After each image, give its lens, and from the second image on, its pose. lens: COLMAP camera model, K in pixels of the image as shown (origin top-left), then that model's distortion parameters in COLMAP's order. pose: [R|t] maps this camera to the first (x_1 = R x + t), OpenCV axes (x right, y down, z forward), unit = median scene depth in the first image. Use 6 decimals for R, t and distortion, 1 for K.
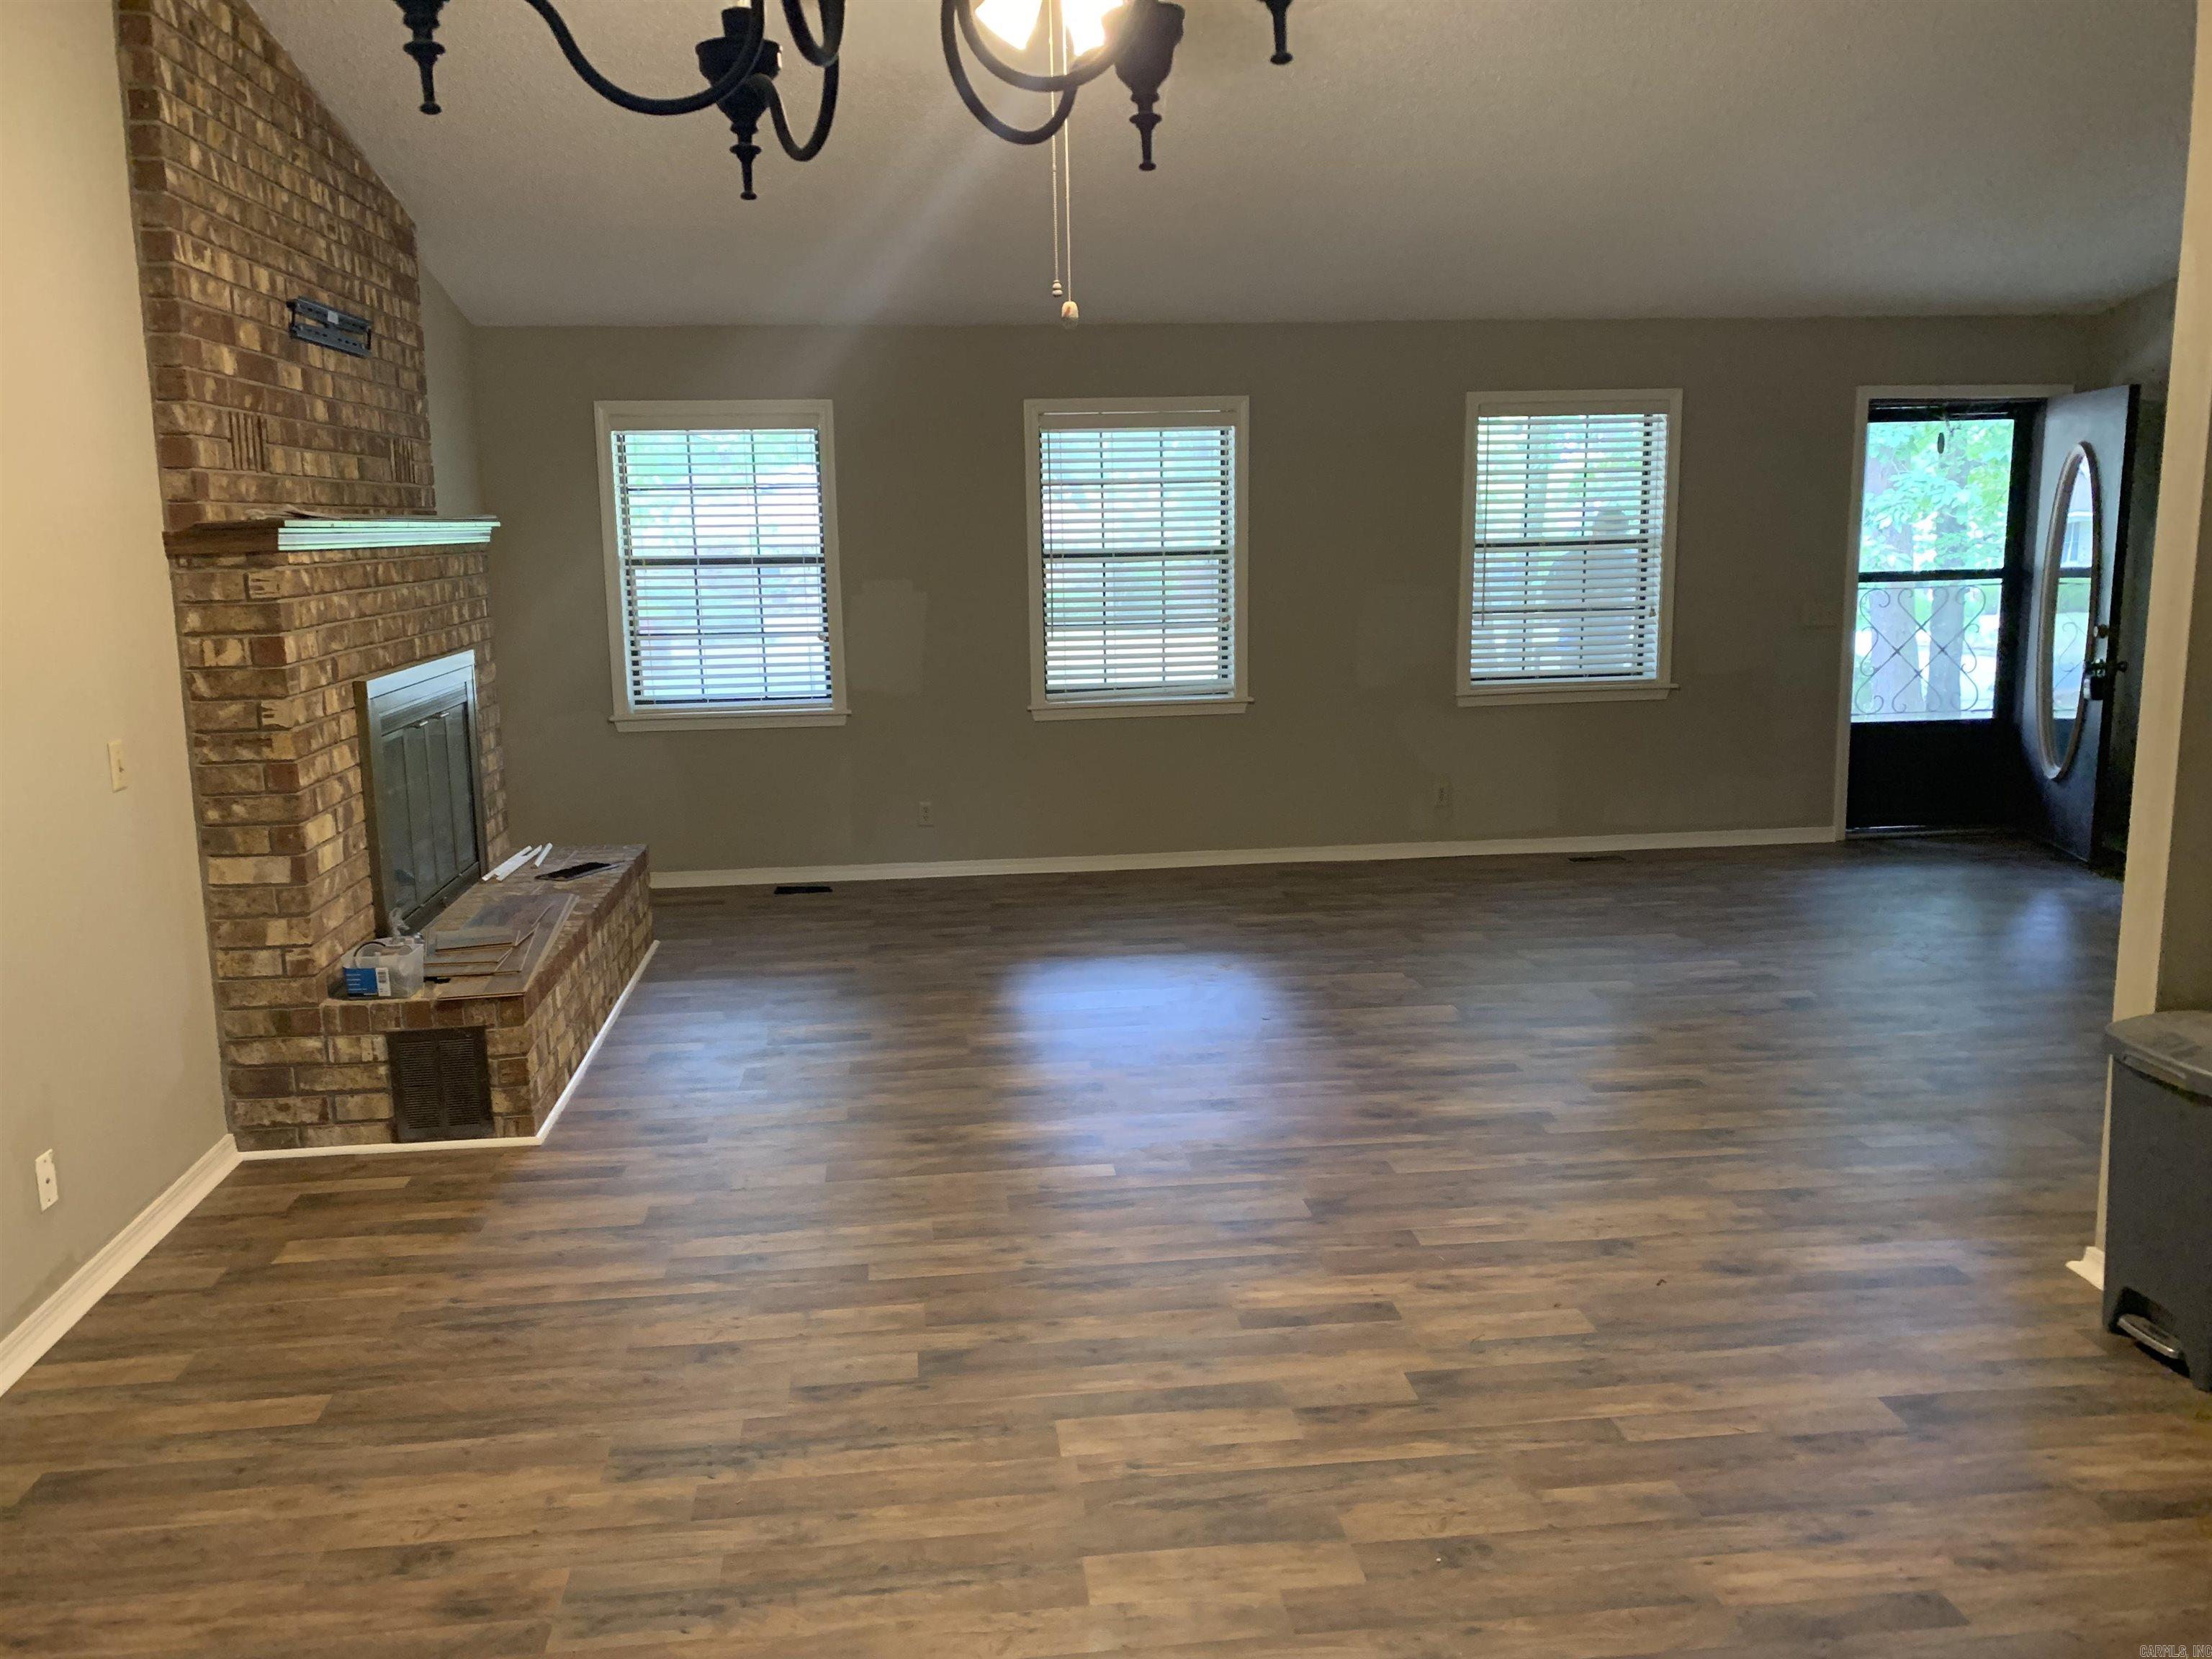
lens RADIAL K [[1685.7, 0, 1073.4], [0, 1685.7, 816.2], [0, 0, 1]] dist [0.100128, -0.165963]
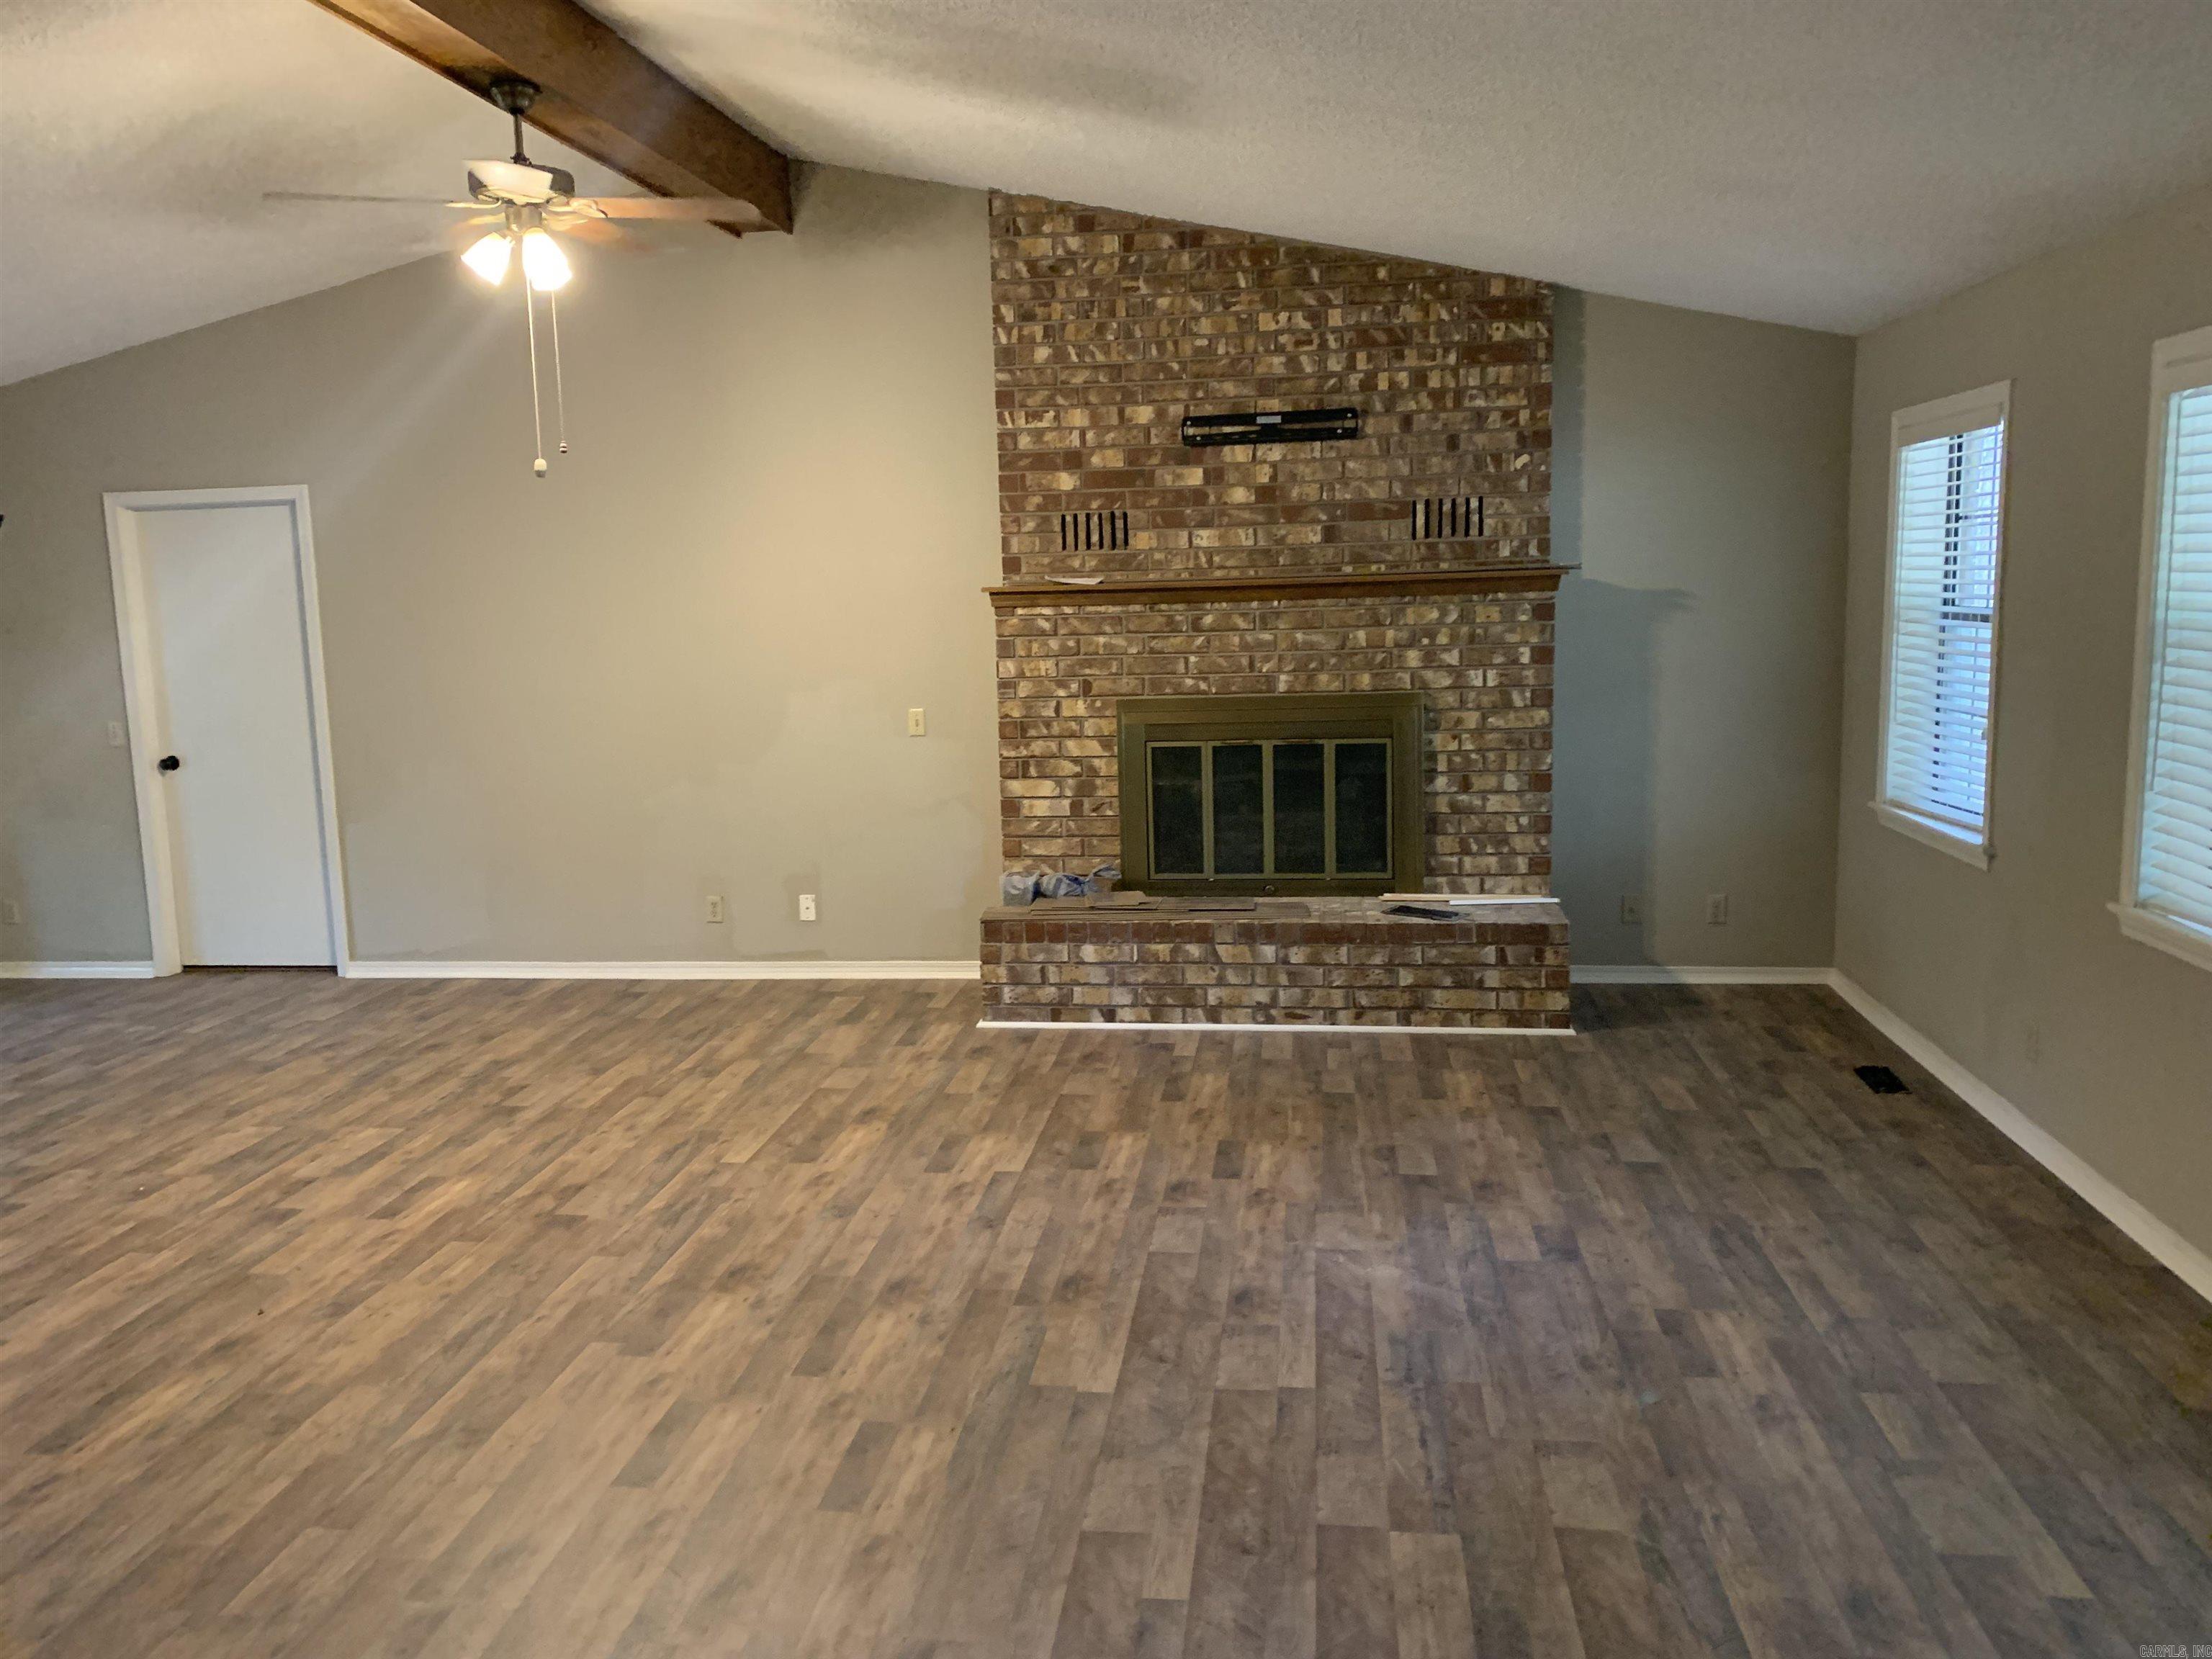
lens RADIAL K [[1685.7, 0, 1073.4], [0, 1685.7, 816.2], [0, 0, 1]] dist [0.100128, -0.165963]
pose [[-0.249258, 0.162081, -0.954778, 1.234182], [-0.130067, 0.971360, 0.198851, -0.337744], [0.959663, 0.173750, -0.221038, 1.706132]]
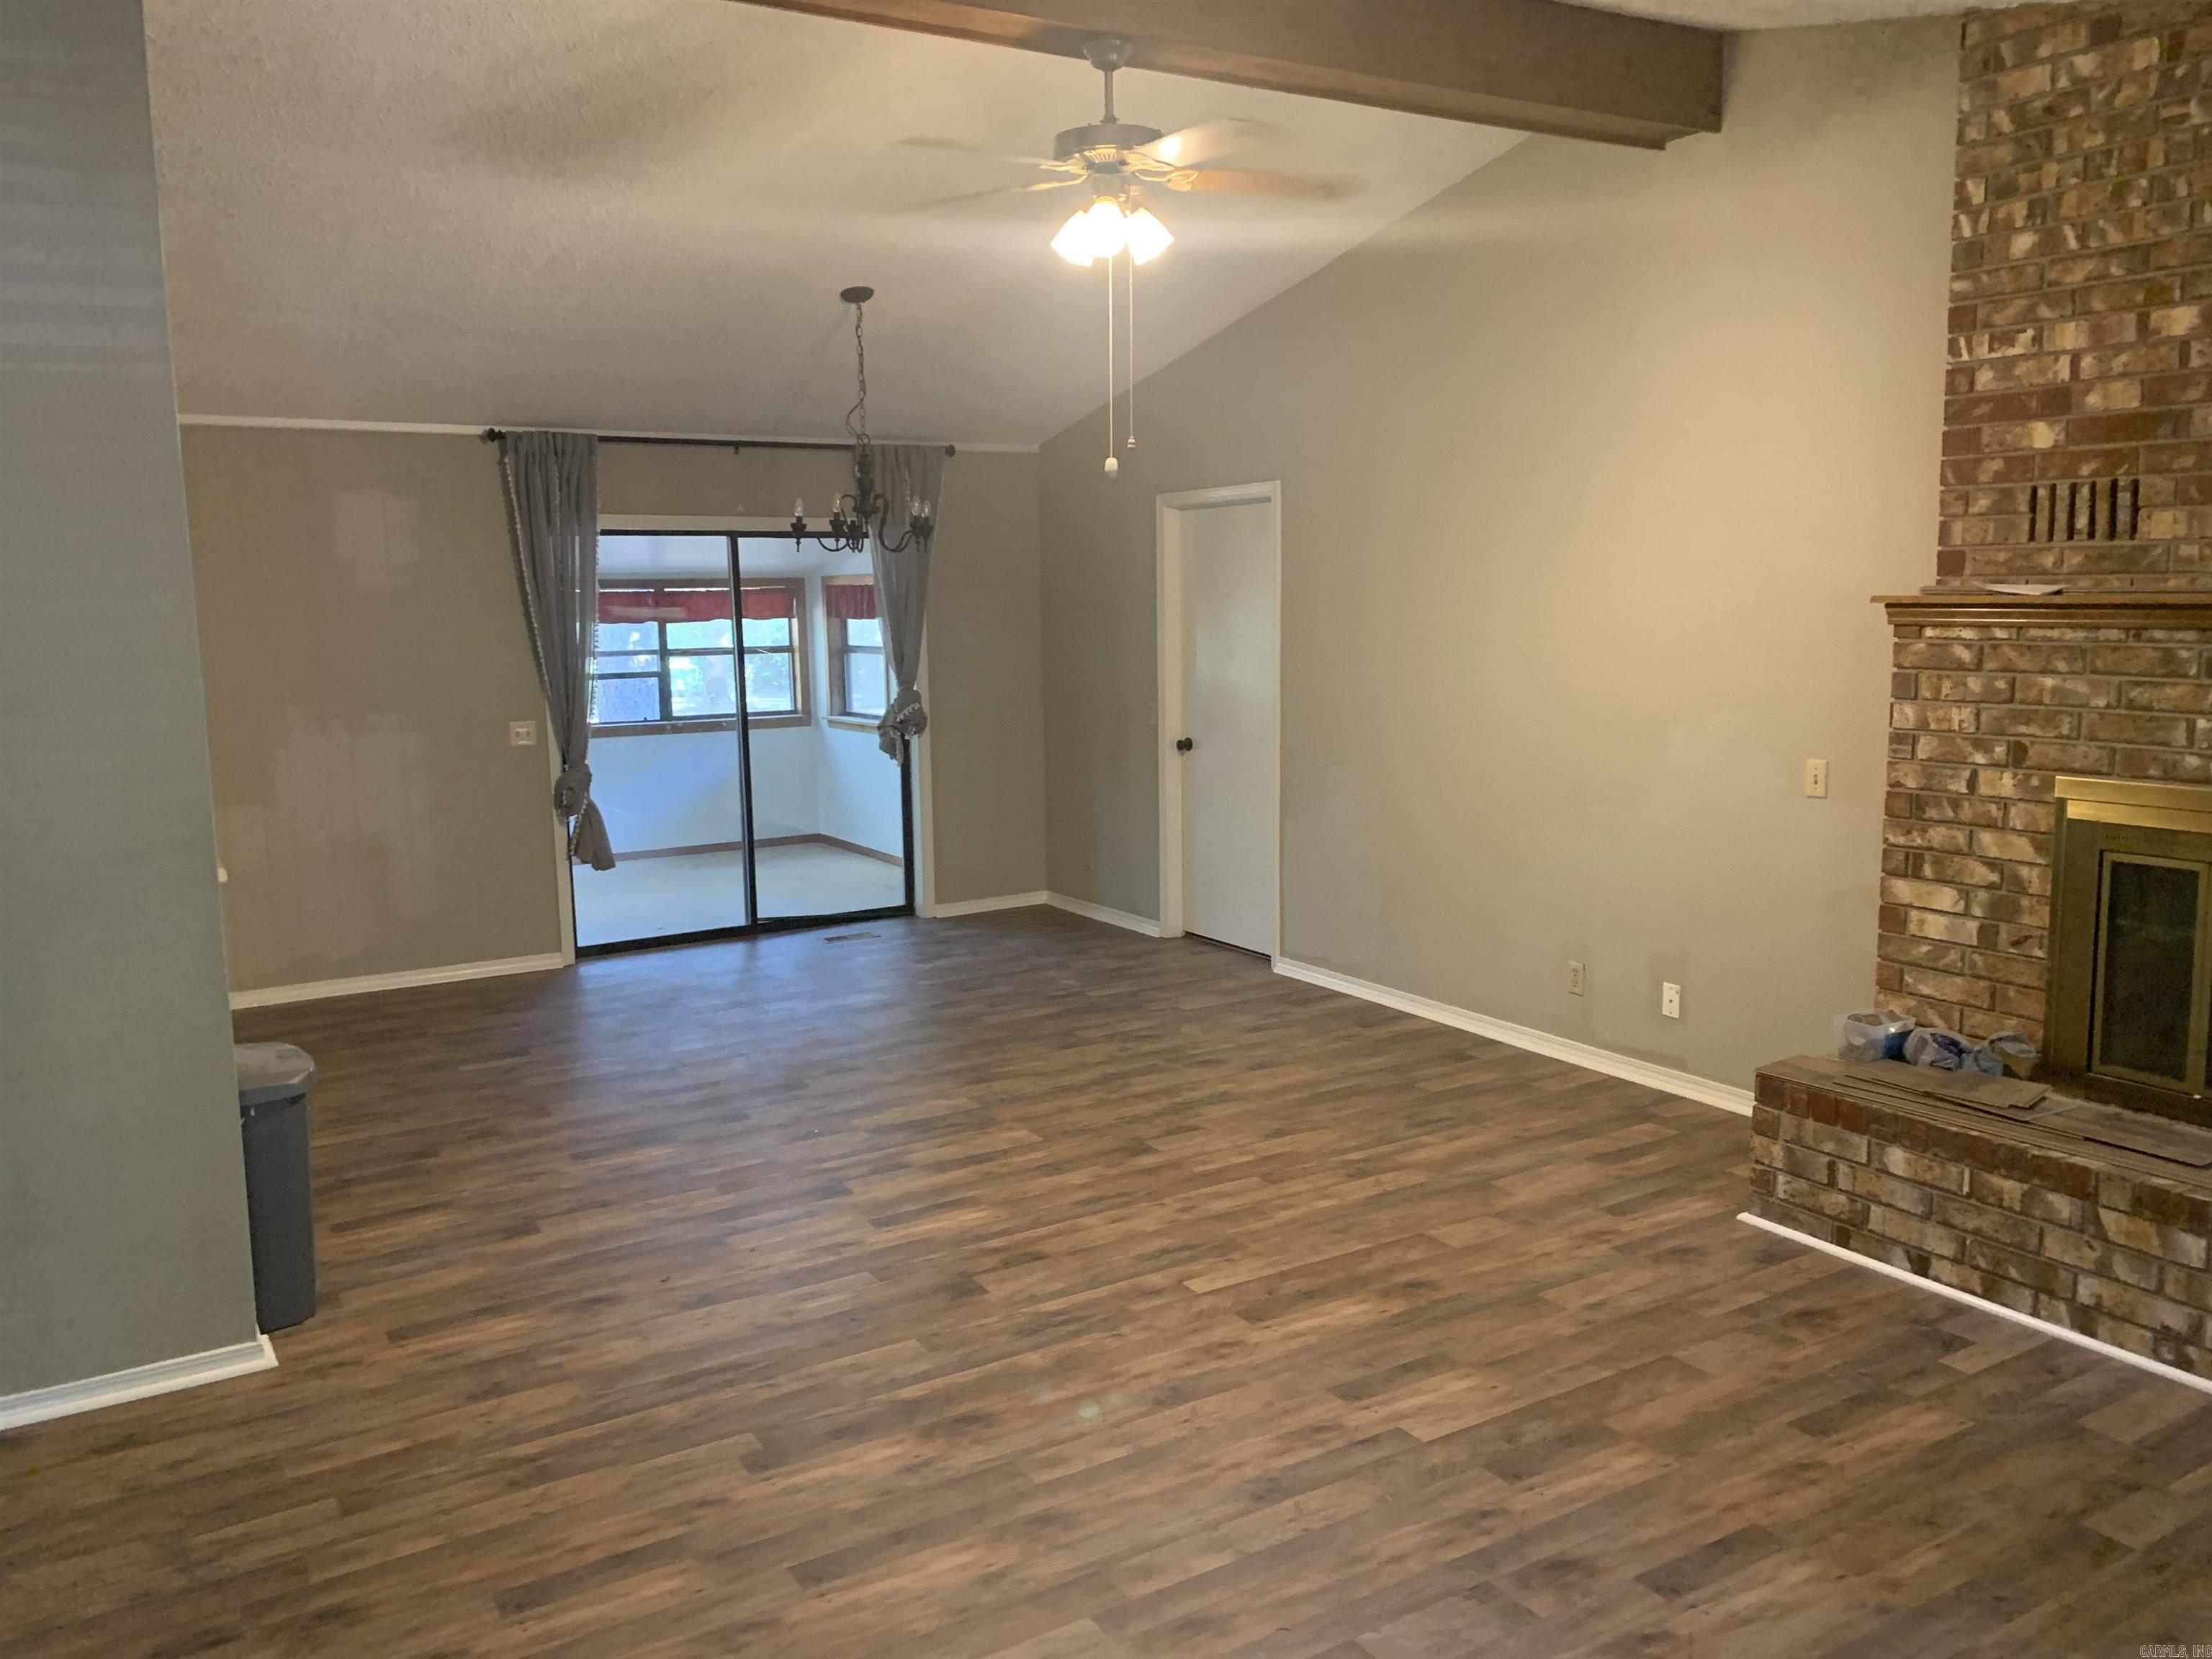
lens RADIAL K [[1700.1, 0, 1069.2], [0, 1700.1, 786.6], [0, 0, 1]] dist [0.047588, -0.040485]
pose [[-0.906821, 0.083537, -0.413154, 0.553887], [-0.037437, 0.960330, 0.276341, -0.396957], [0.419849, 0.266059, -0.867721, 2.063549]]
